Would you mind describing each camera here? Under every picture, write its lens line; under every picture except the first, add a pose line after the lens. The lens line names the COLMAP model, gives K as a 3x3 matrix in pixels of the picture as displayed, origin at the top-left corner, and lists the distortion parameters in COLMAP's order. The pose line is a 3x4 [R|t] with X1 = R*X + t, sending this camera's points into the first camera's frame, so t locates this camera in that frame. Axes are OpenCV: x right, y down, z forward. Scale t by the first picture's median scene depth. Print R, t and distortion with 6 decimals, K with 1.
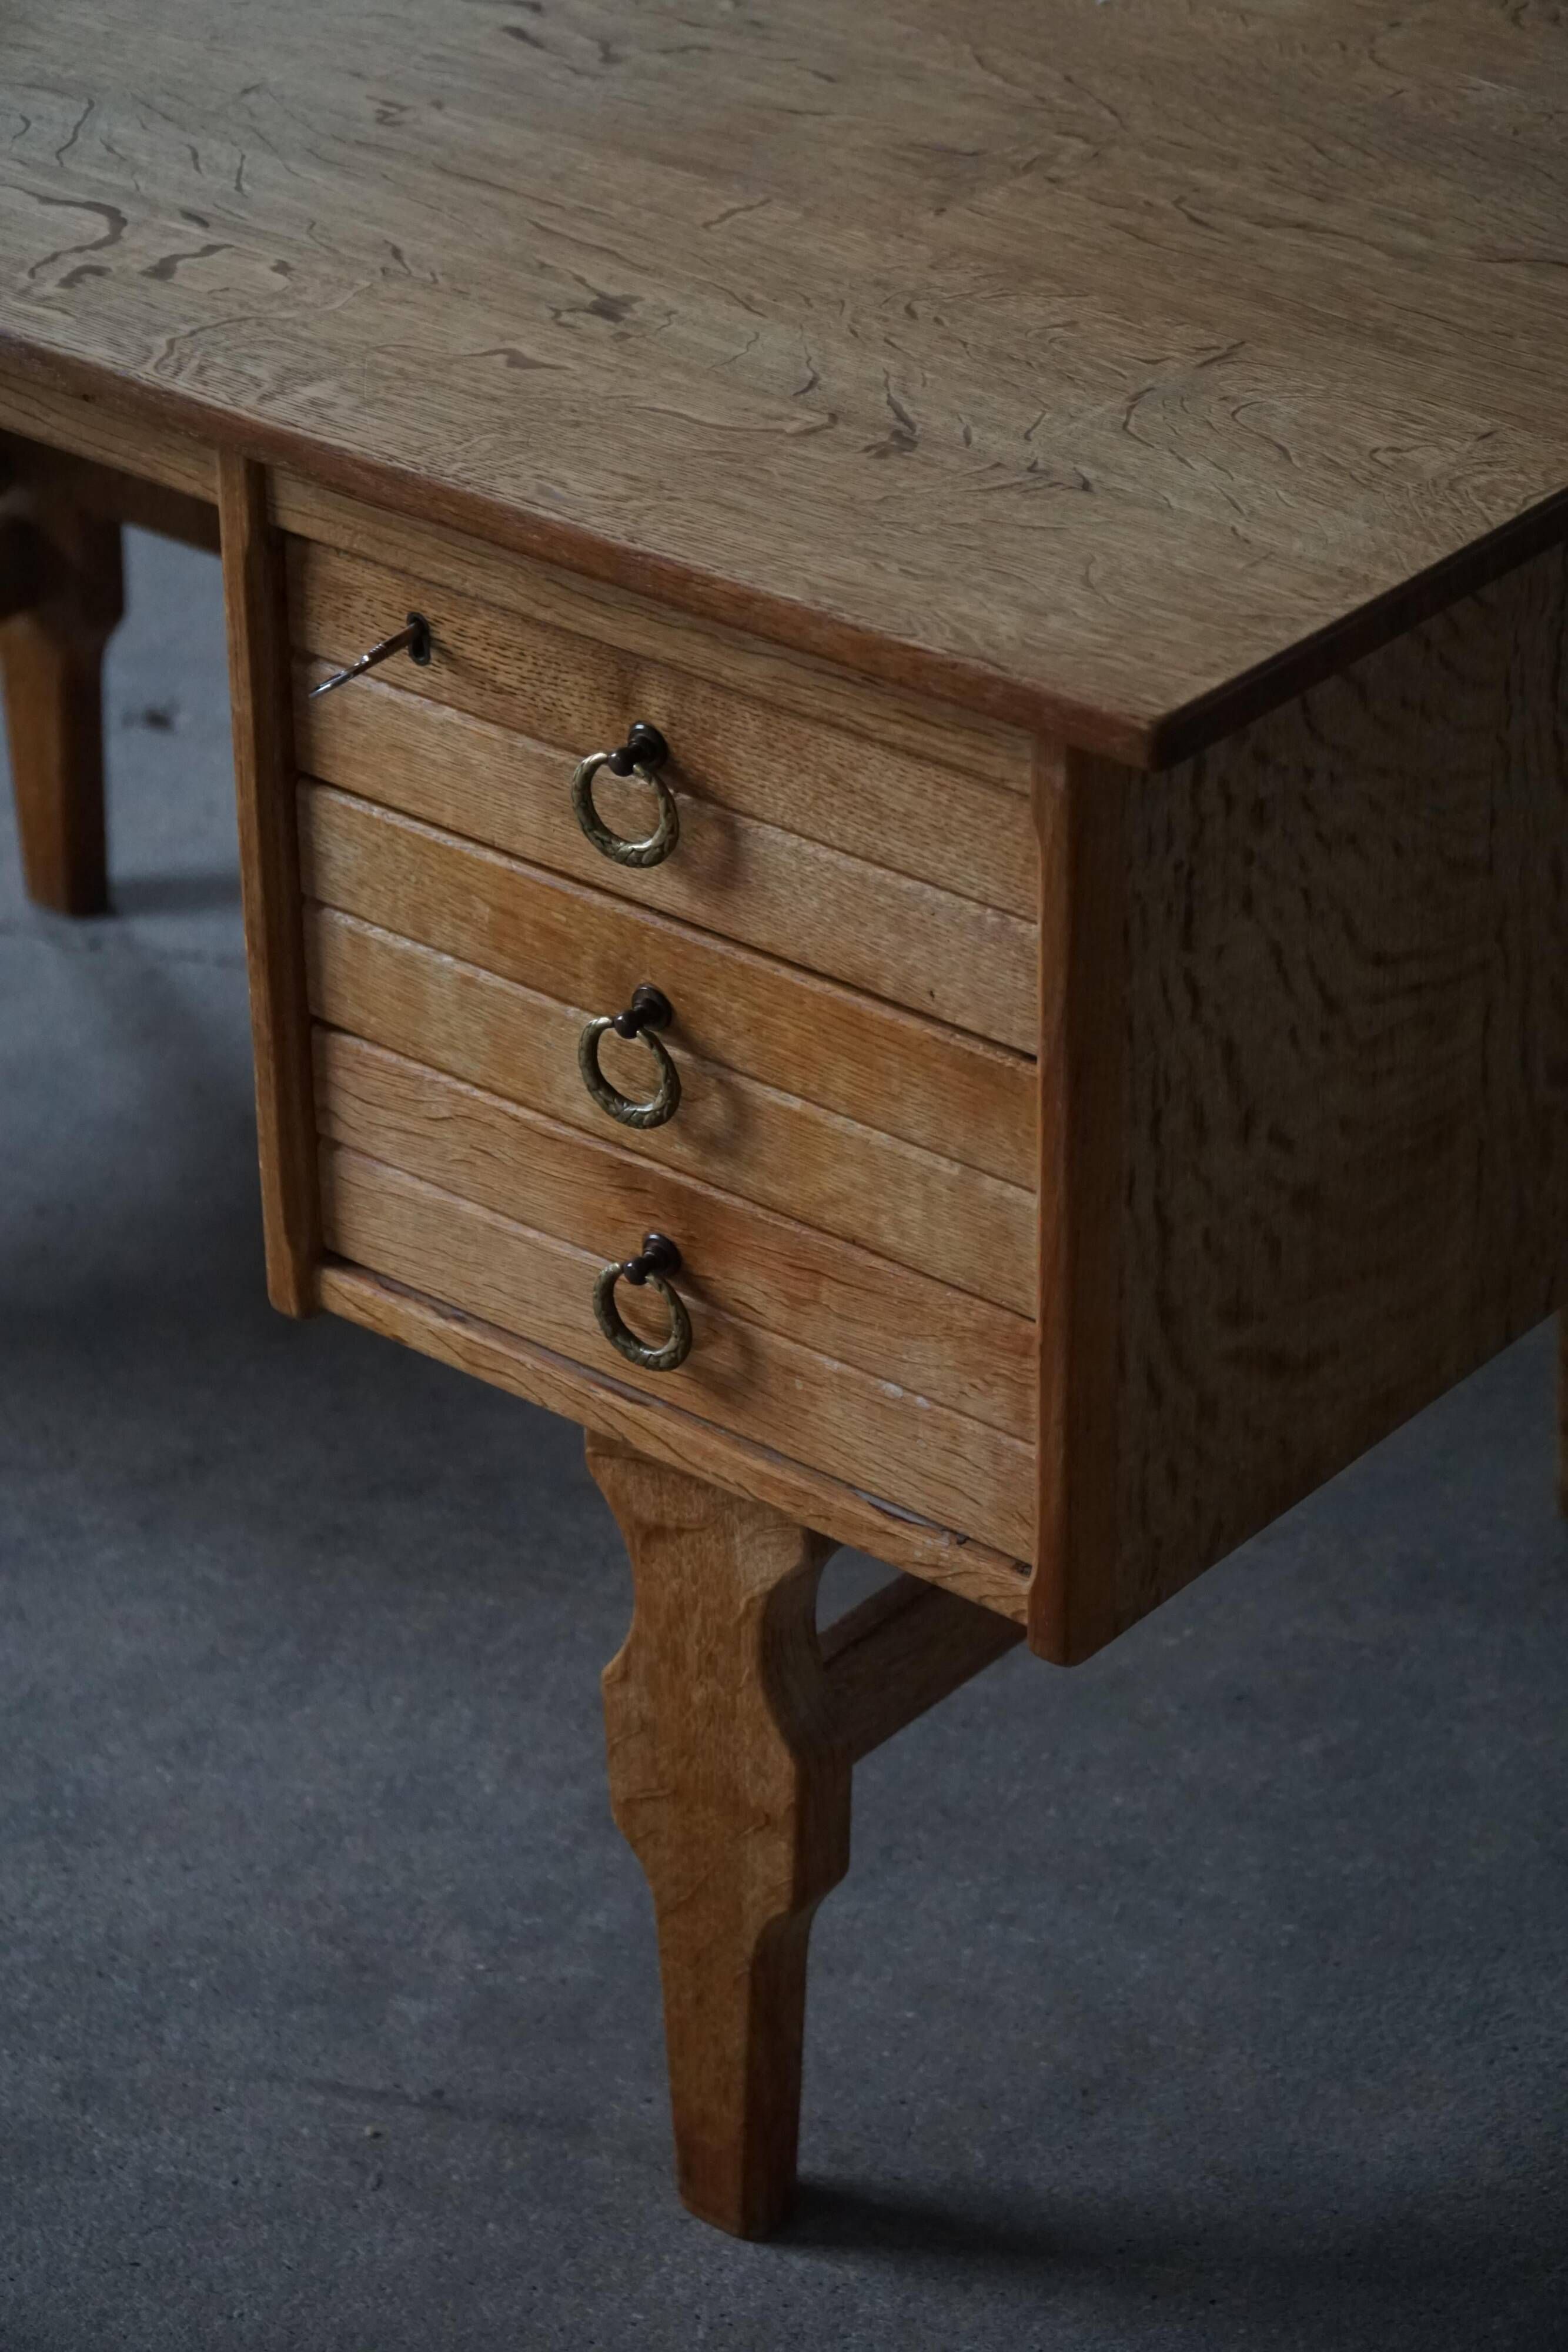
lens RADIAL K [[6510.9, 0, 784.0], [0, 6510.9, 1176.0], [0, 0, 1]] dist [-0.435789, 1.160724]
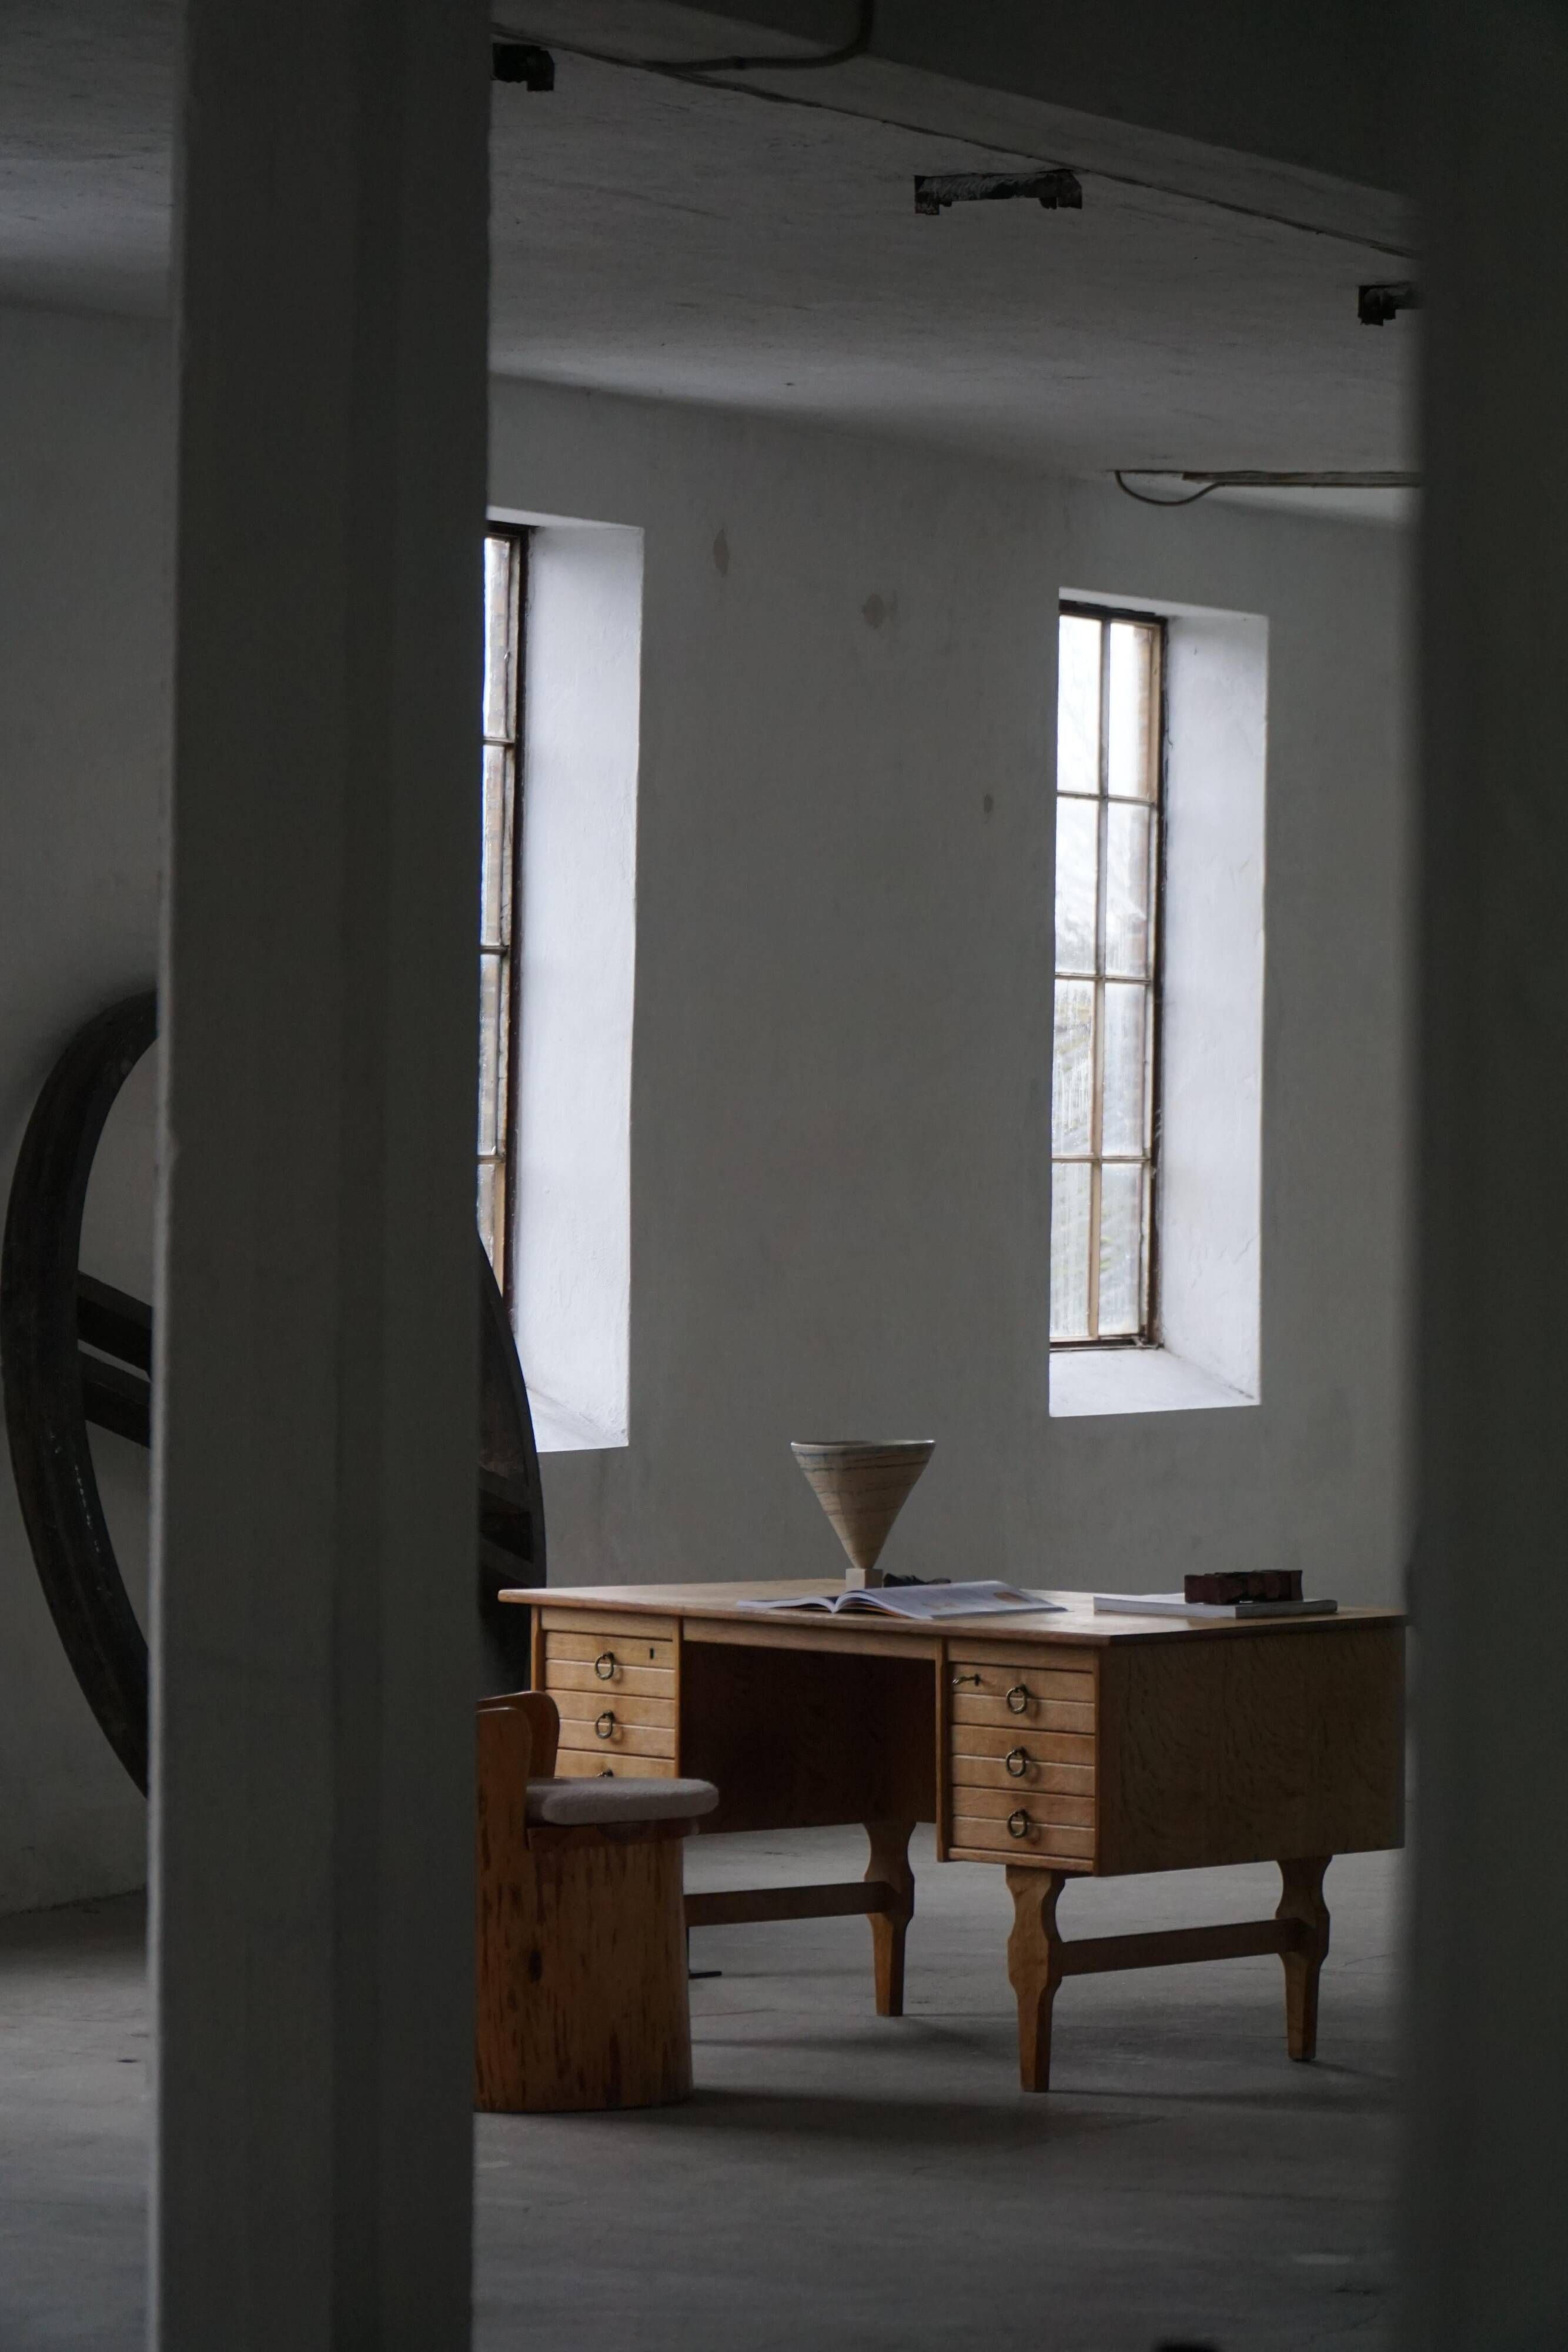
lens RADIAL K [[7937.9, 0, 784.0], [0, 7937.9, 1176.0], [0, 0, 1]] dist [-0.598412, 2.526000]
pose [[0.990849, 0.012958, -0.134355, 0.556517], [-0.077722, 0.868580, -0.489415, 2.358587], [0.110356, 0.495379, 0.861639, -4.022083]]
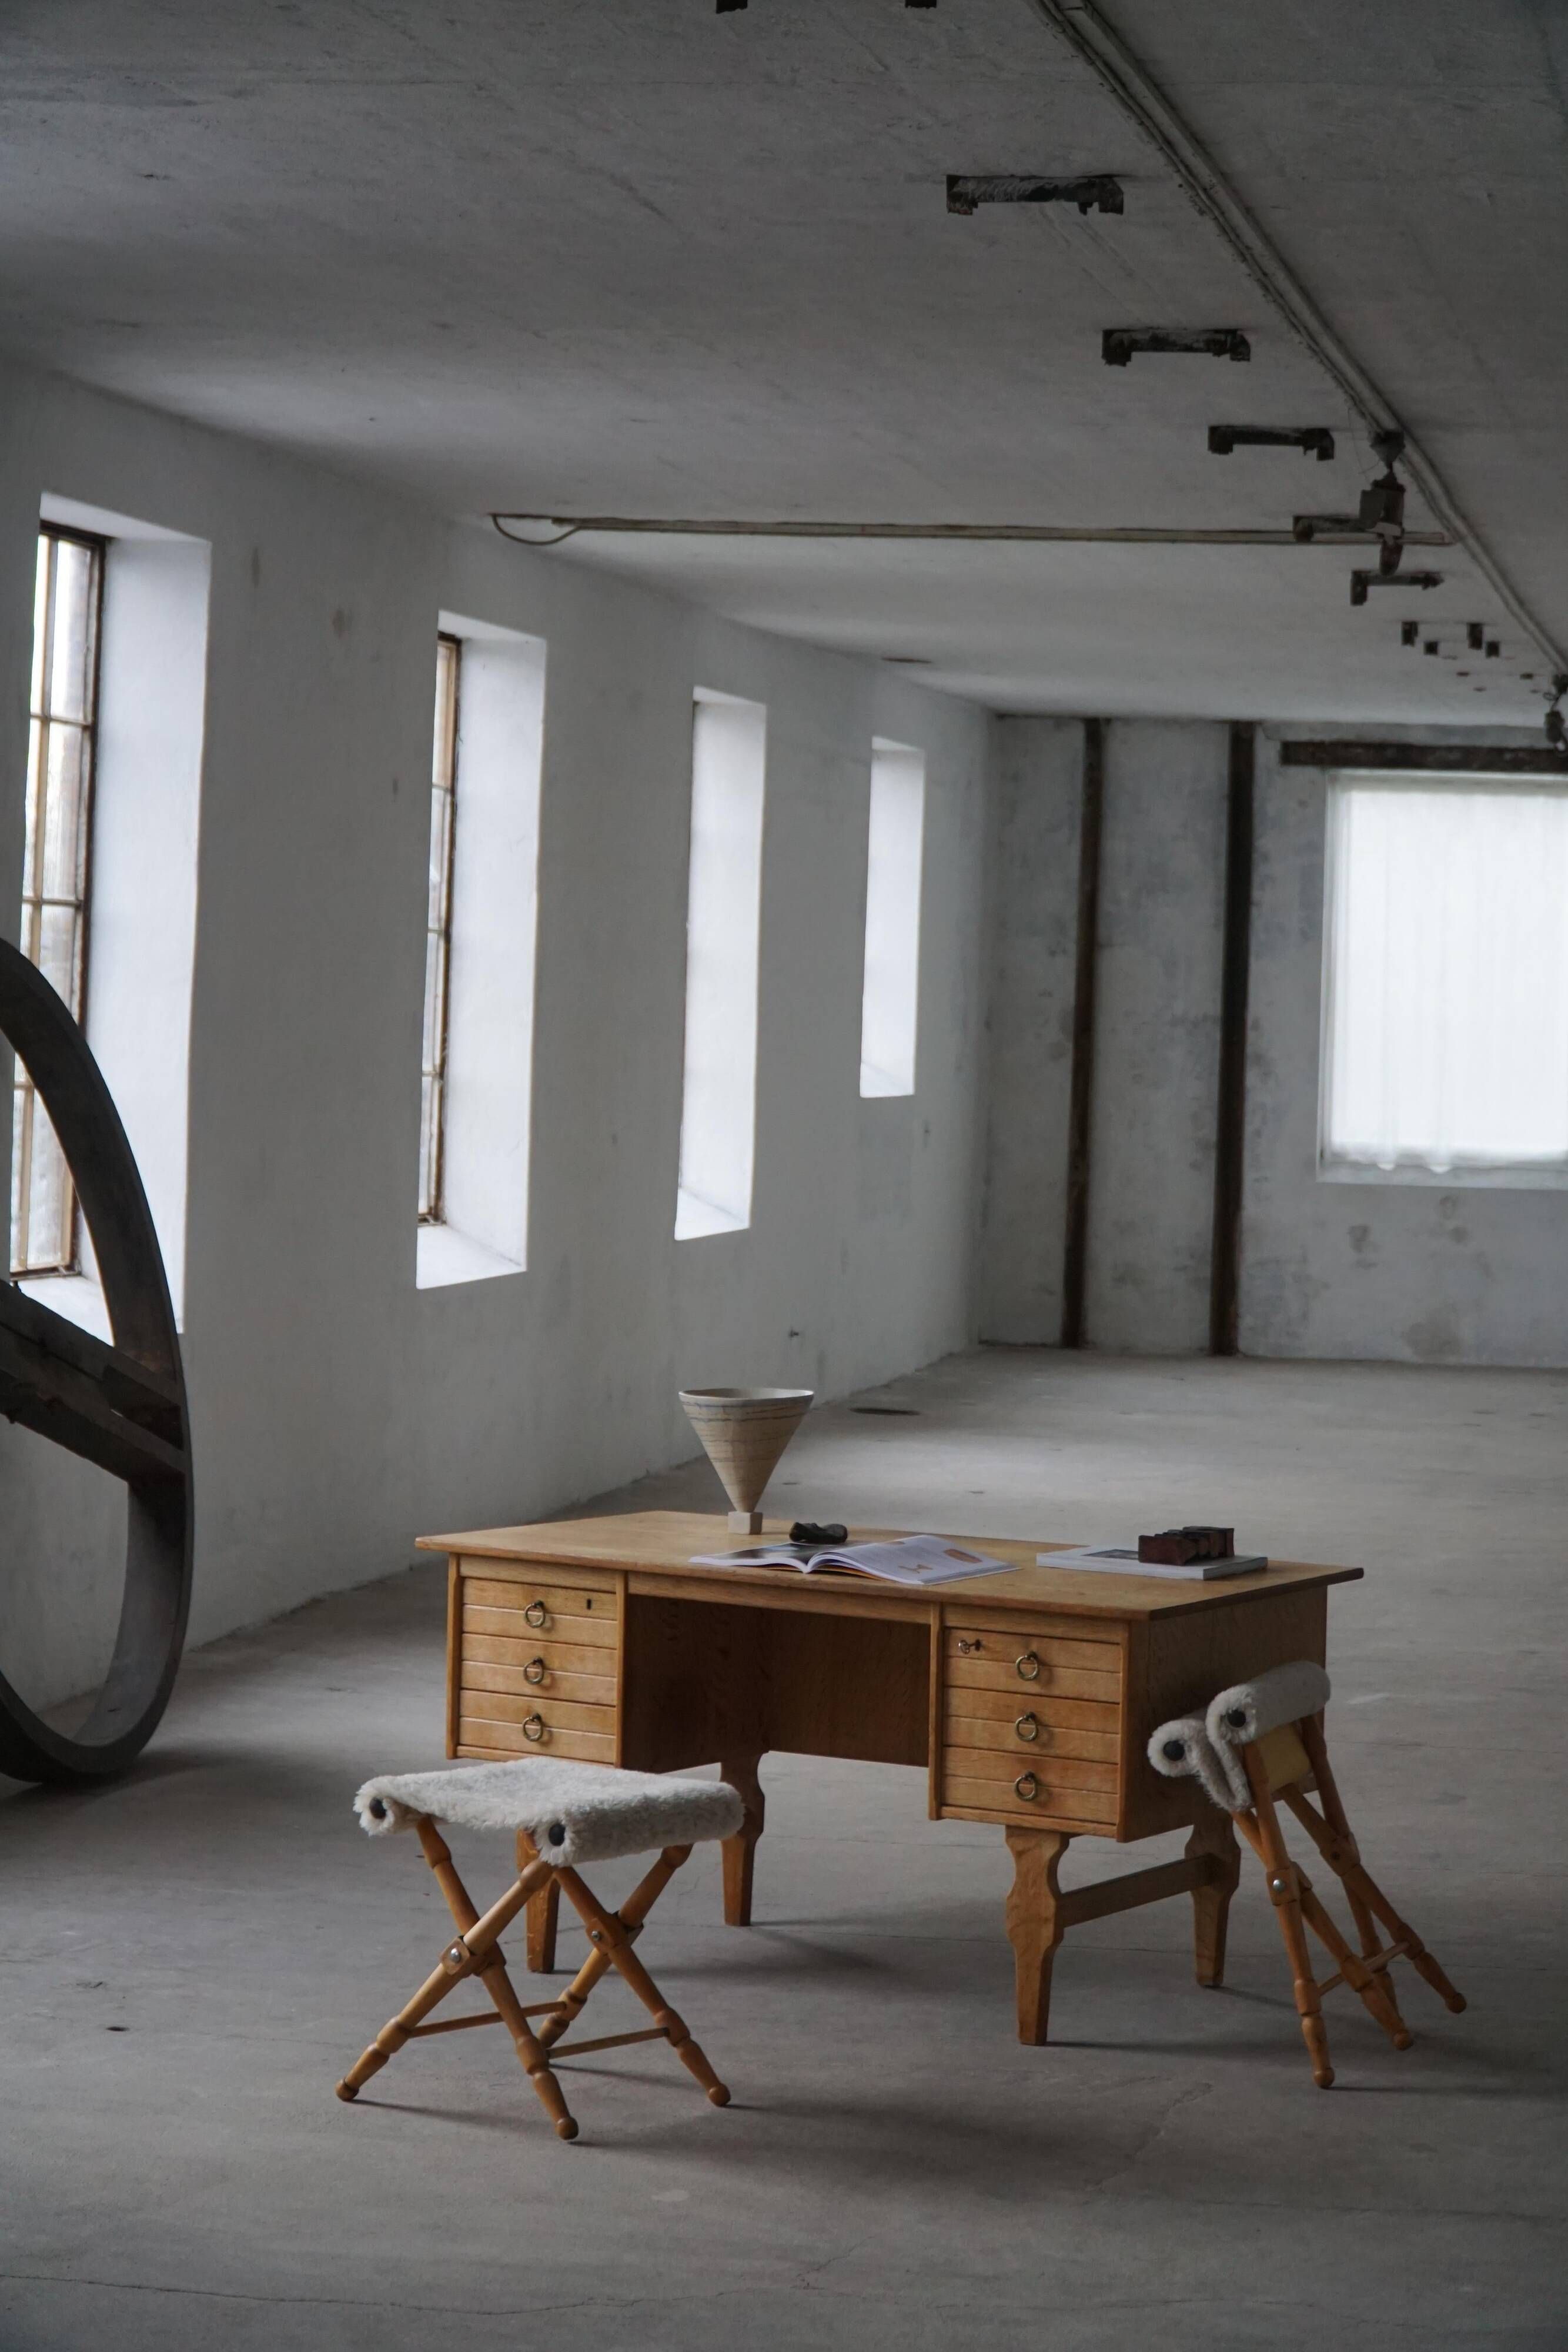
lens RADIAL K [[4989.5, 0, 784.0], [0, 4989.5, 1176.0], [0, 0, 1]] dist [-0.208981, 0.053944]
pose [[0.993082, 0.025713, 0.114573, -0.620707], [0.031191, 0.882911, -0.468503, 1.312243], [-0.113205, 0.468836, 0.876001, -2.332079]]
